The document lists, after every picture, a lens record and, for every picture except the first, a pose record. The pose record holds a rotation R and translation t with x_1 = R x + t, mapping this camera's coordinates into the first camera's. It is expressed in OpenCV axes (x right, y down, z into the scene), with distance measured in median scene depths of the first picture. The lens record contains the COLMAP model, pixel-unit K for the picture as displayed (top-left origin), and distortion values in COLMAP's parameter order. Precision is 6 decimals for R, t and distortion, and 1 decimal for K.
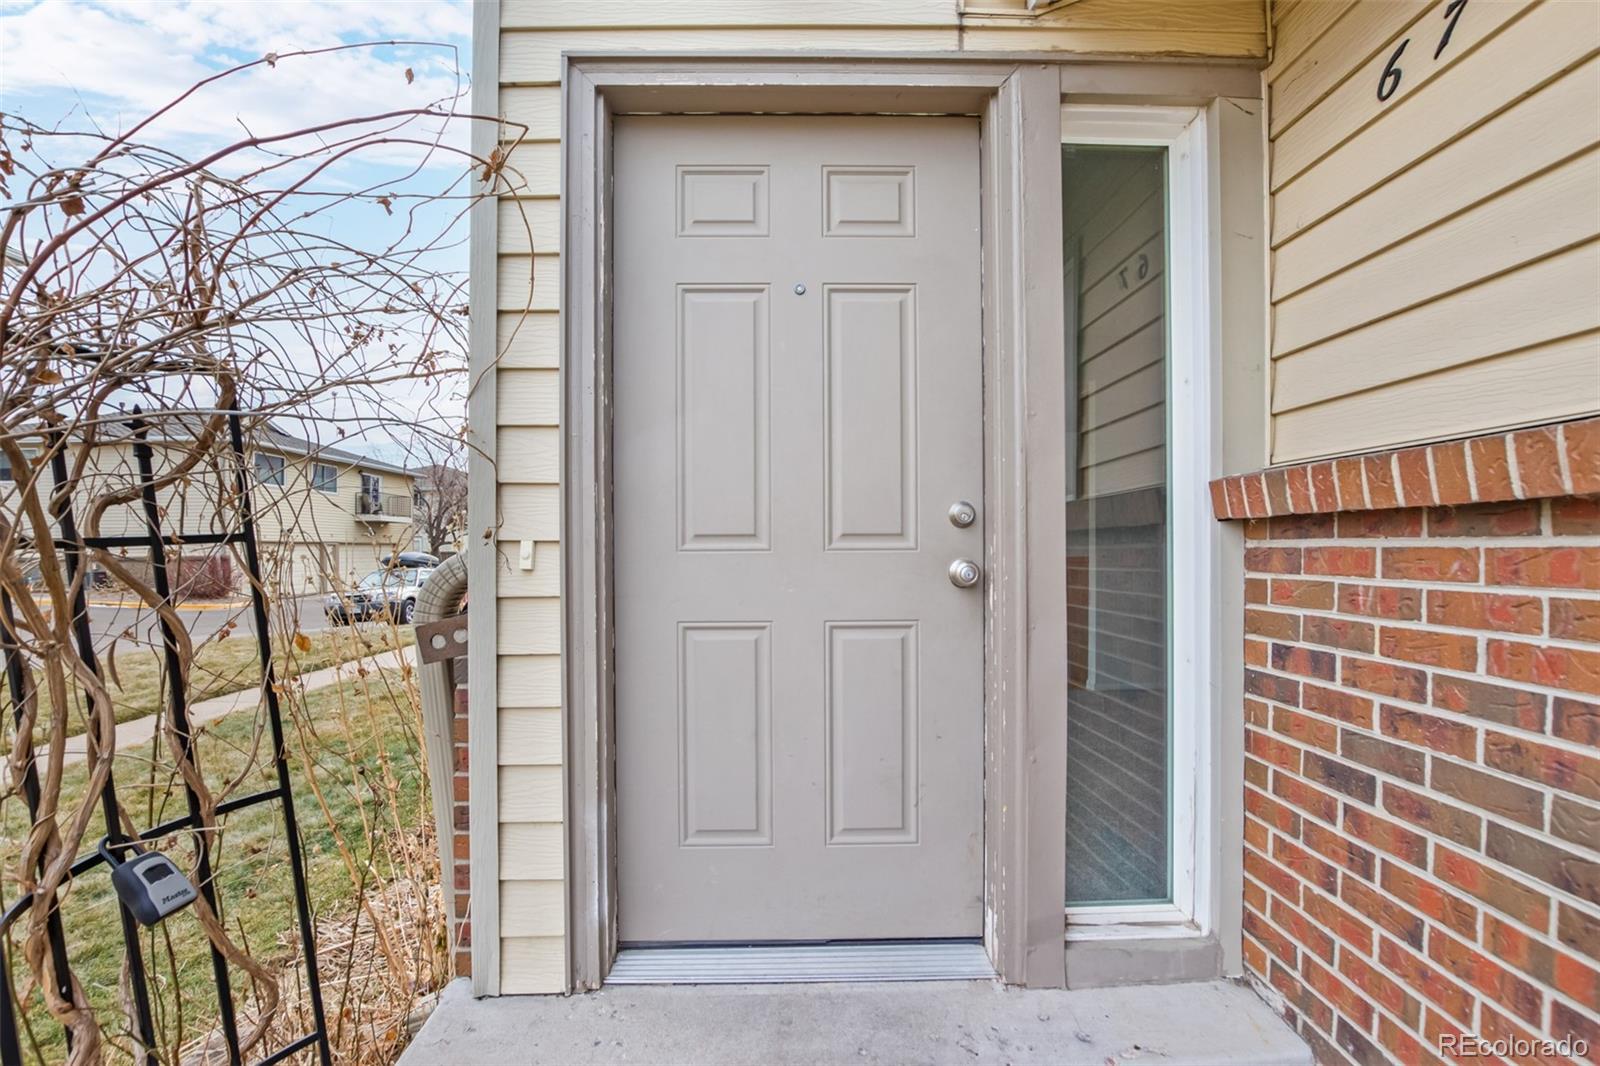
lens RADIAL K [[749.2, 0, 793.9], [0, 749.2, 555.0], [0, 0, 1]] dist [-0.029121, -0.000865]
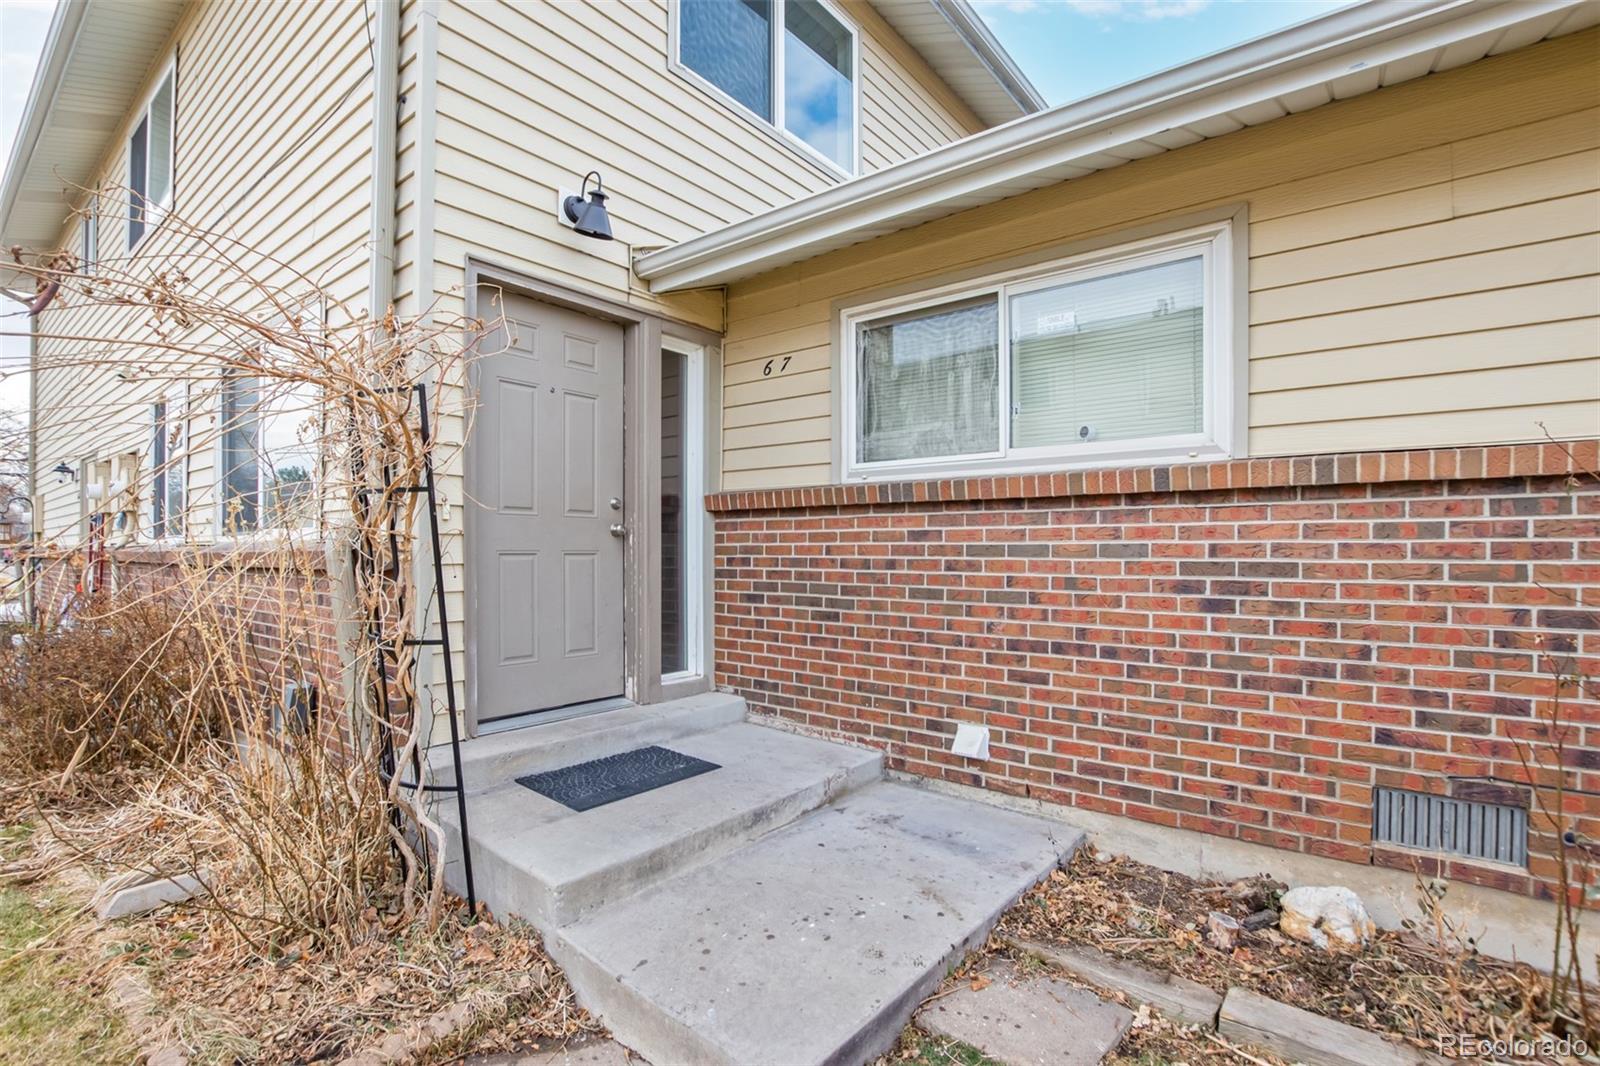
lens RADIAL K [[749.2, 0, 796.7], [0, 749.2, 546.6], [0, 0, 1]] dist [-0.029121, -0.000865]
pose [[0.635810, 0.011954, 0.771753, -1.289086], [-0.000259, 0.999883, -0.015275, 0.120578], [-0.771846, 0.009512, 0.635739, -0.926879]]
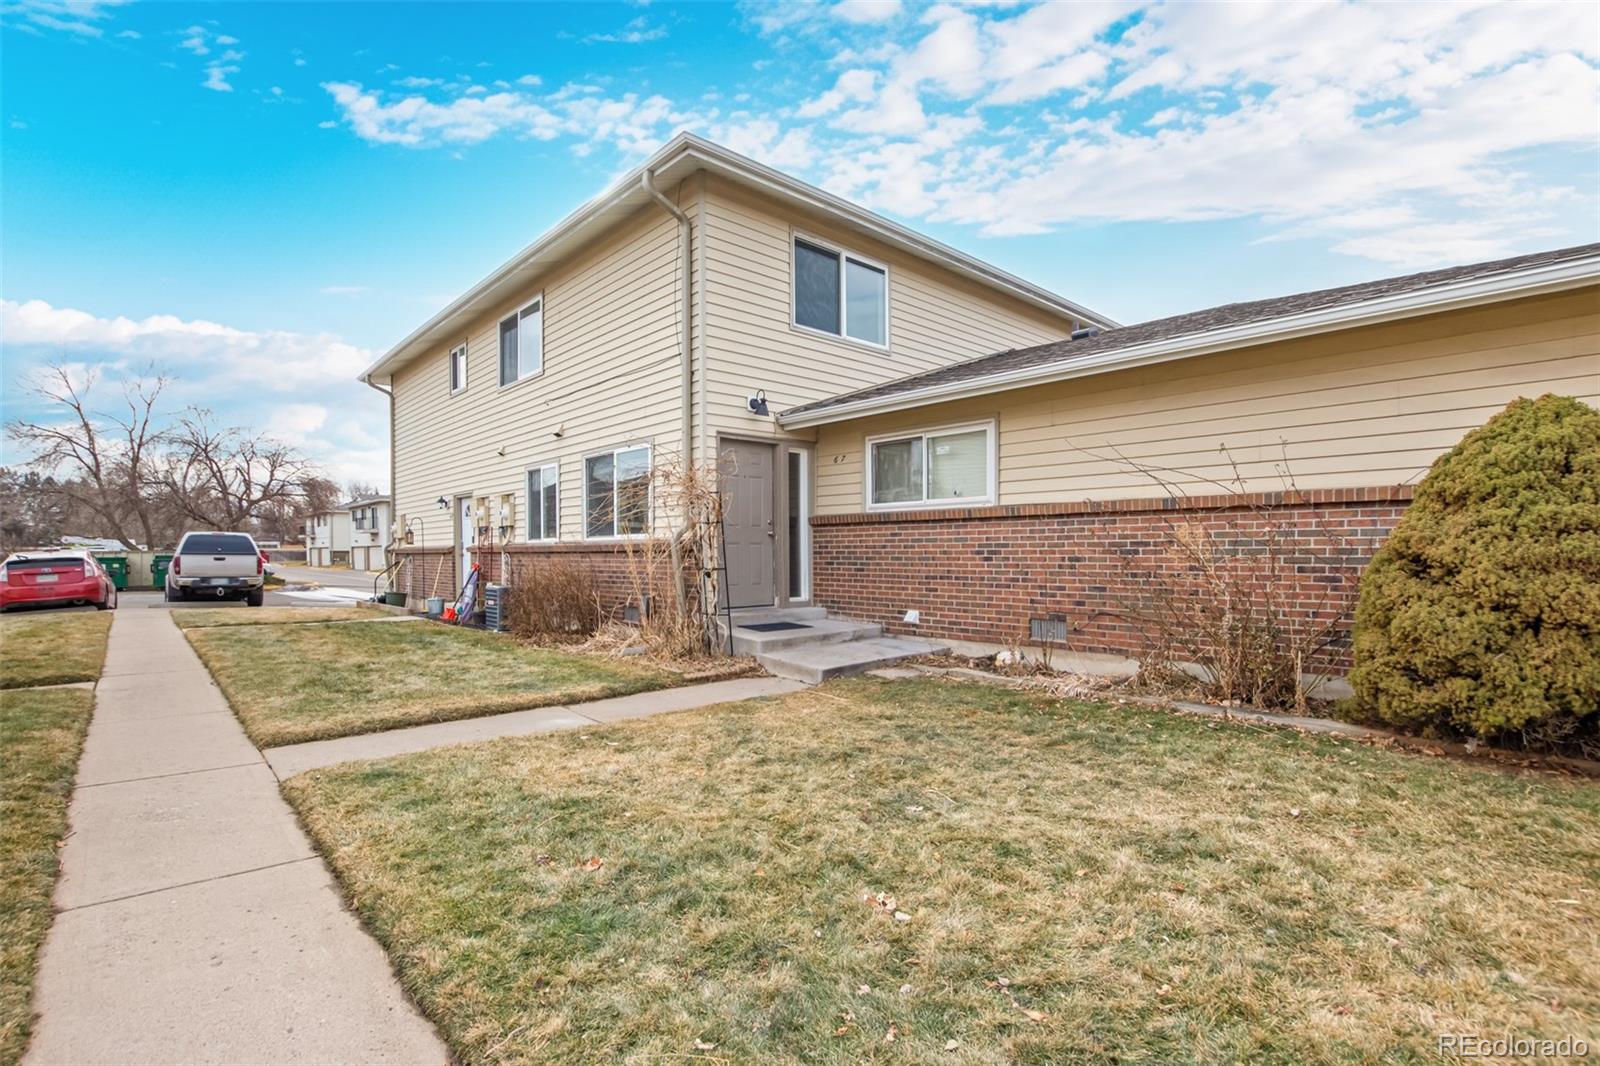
lens RADIAL K [[749.2, 0, 799.6], [0, 749.2, 543.4], [0, 0, 1]] dist [-0.029121, -0.000865]
pose [[0.748597, 0.012293, 0.662911, -3.436206], [0.003068, 0.999753, -0.022004, 0.233737], [-0.663018, 0.018506, 0.748375, -3.386889]]
